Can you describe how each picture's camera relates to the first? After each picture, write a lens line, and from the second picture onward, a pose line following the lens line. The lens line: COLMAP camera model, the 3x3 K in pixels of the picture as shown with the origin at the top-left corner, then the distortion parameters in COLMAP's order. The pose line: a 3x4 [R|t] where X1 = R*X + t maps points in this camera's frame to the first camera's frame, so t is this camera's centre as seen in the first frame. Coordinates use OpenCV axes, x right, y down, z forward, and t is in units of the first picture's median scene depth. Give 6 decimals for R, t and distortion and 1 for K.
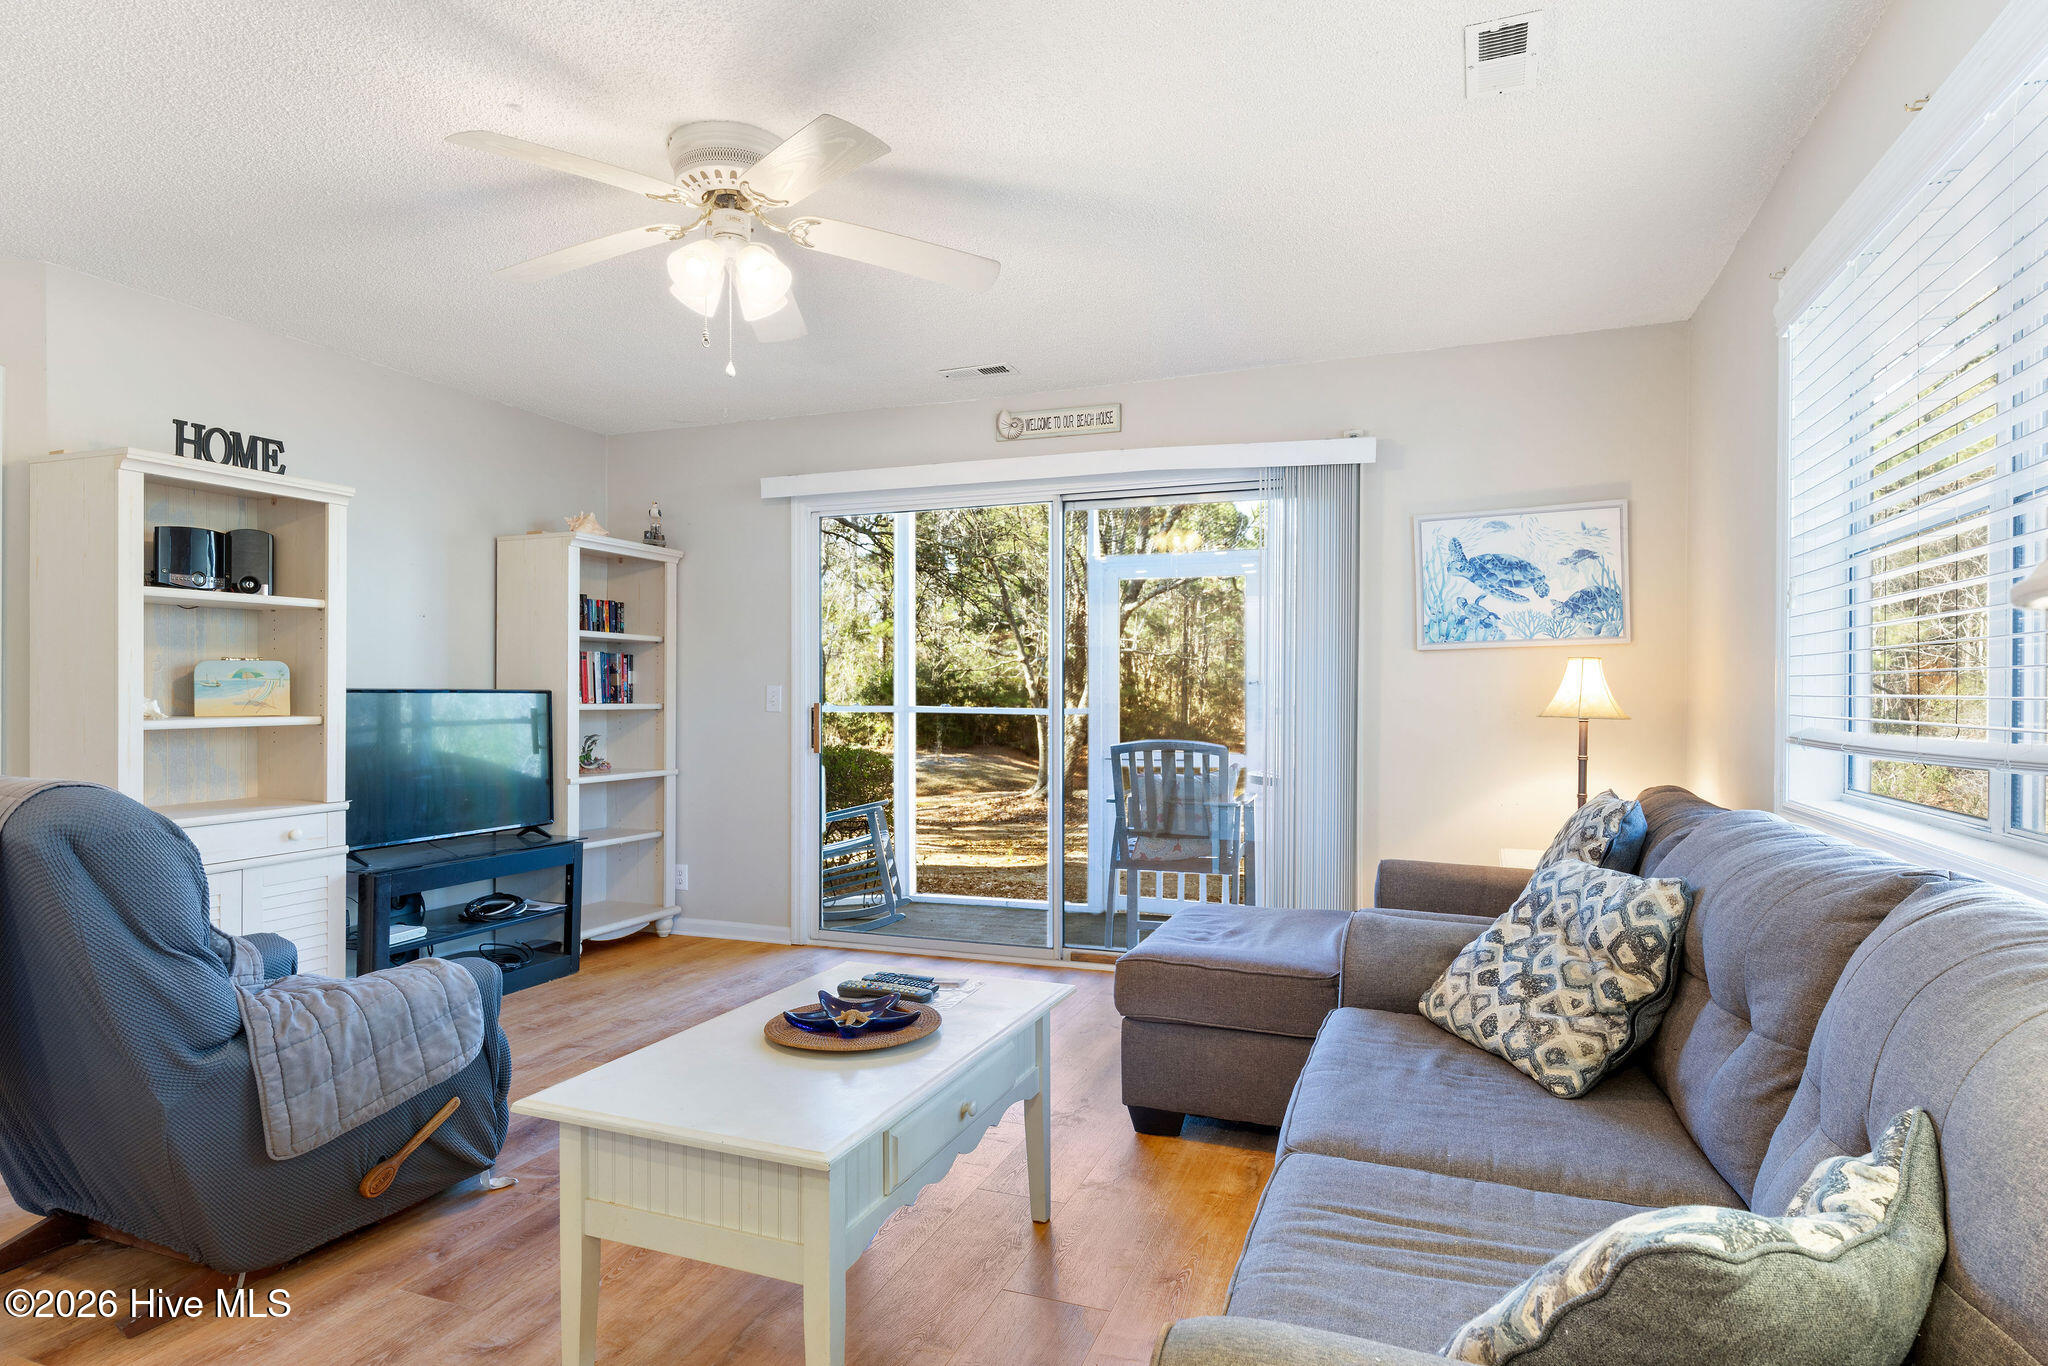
lens RADIAL K [[1109.2, 0, 1024.0], [0, 1109.2, 683.0], [0, 0, 1]] dist [-0.000055, 0.000021]
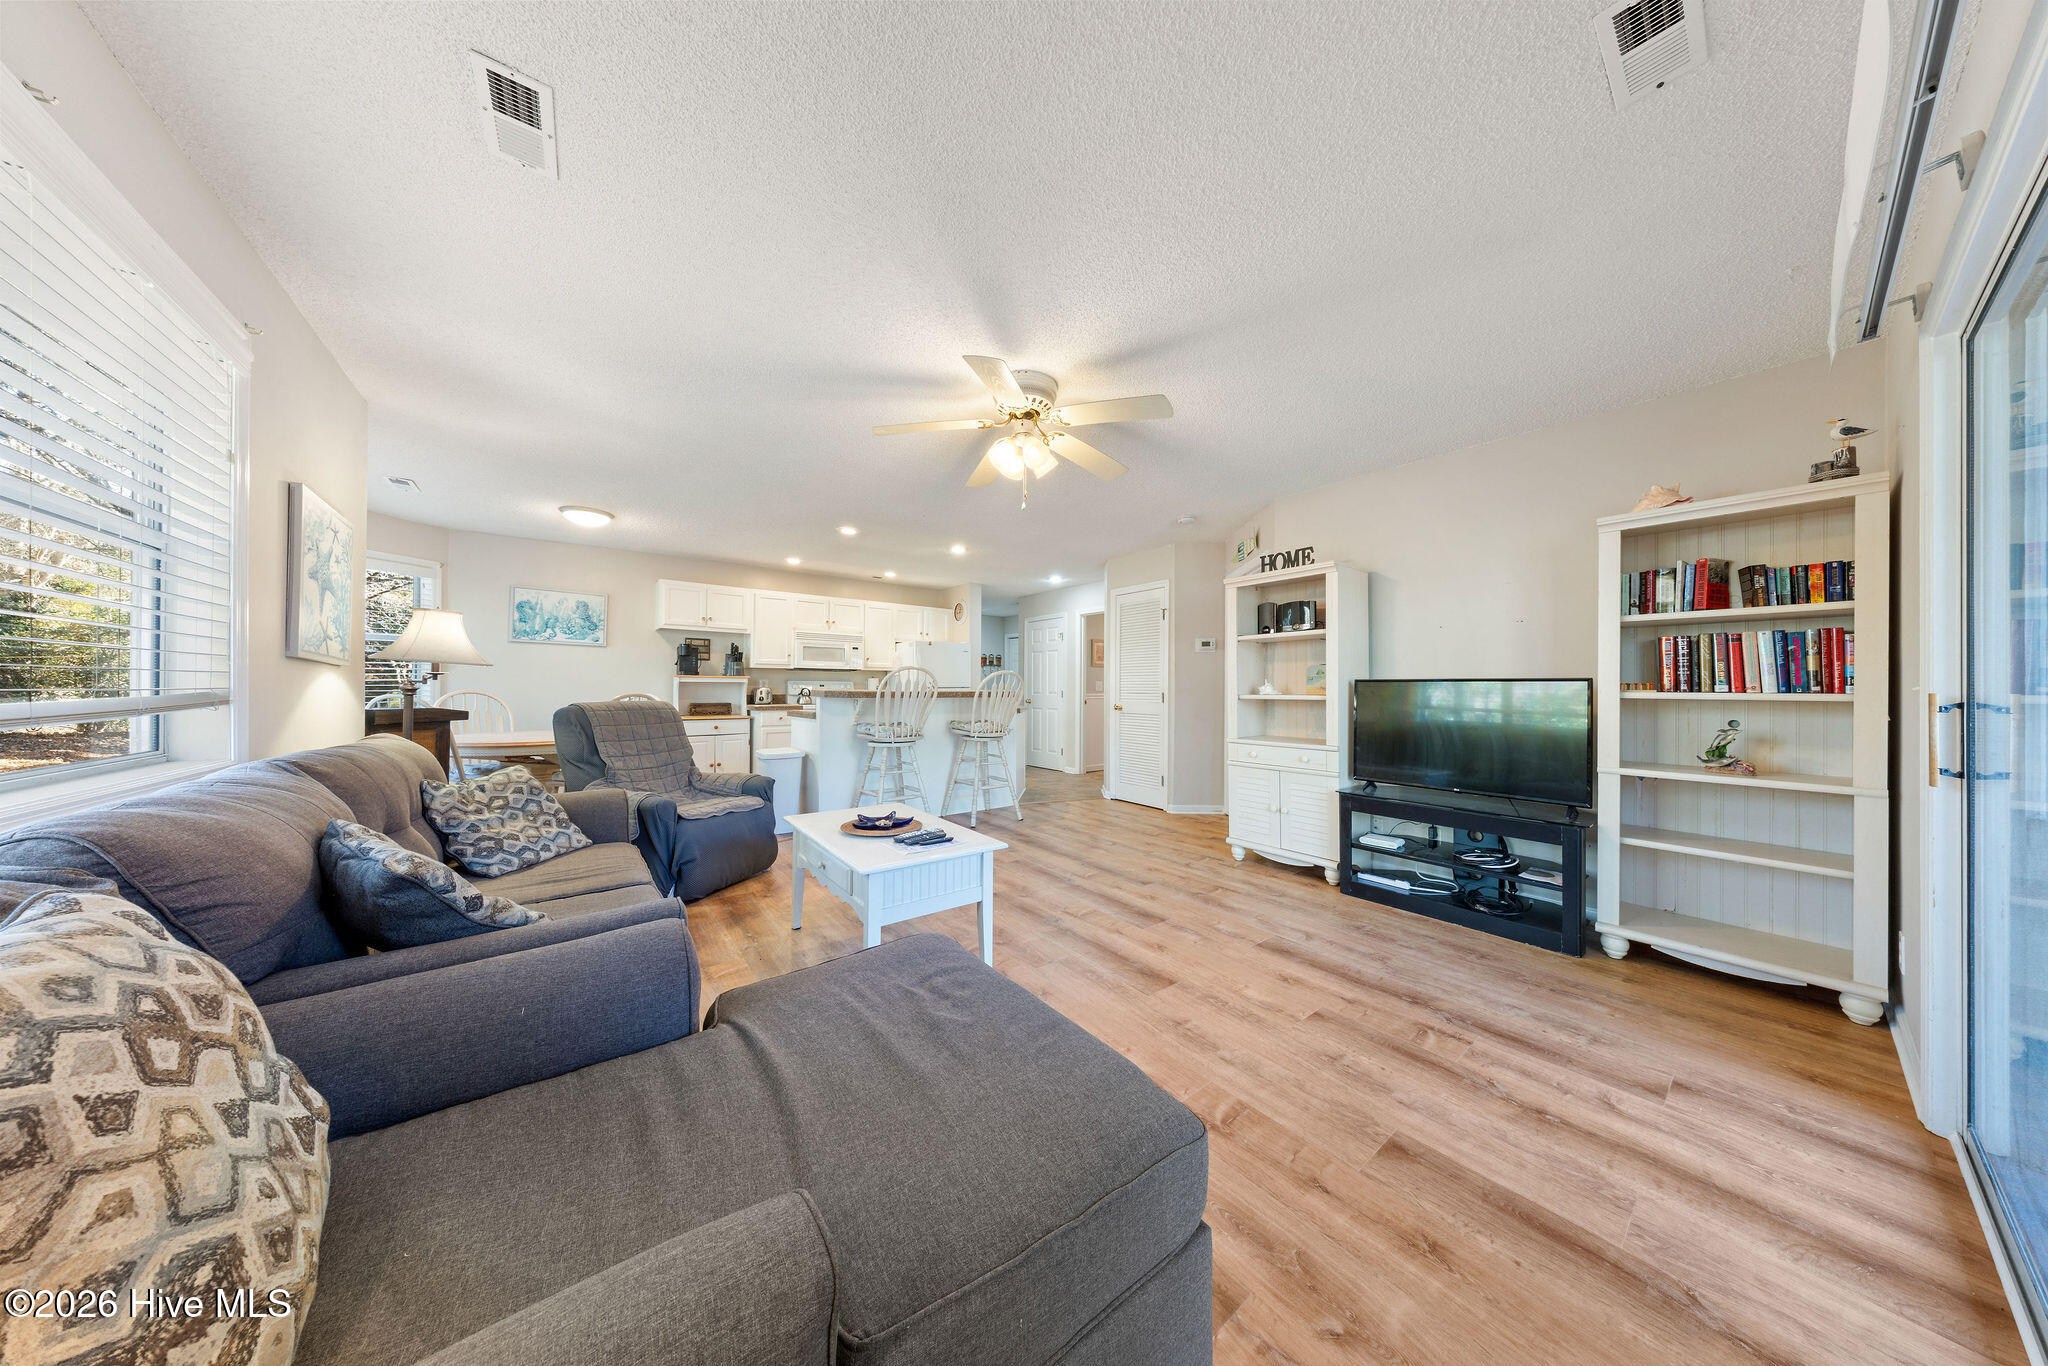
lens RADIAL K [[586.5, 0, 1050.2], [0, 586.5, 687.5], [0, 0, 1]] dist [0.000279, 0.000011]
pose [[-0.505303, -0.002712, -0.862937, 0.378793], [0.005101, 0.999968, -0.006130, 0.020575], [0.862927, -0.007499, -0.505274, 1.073479]]
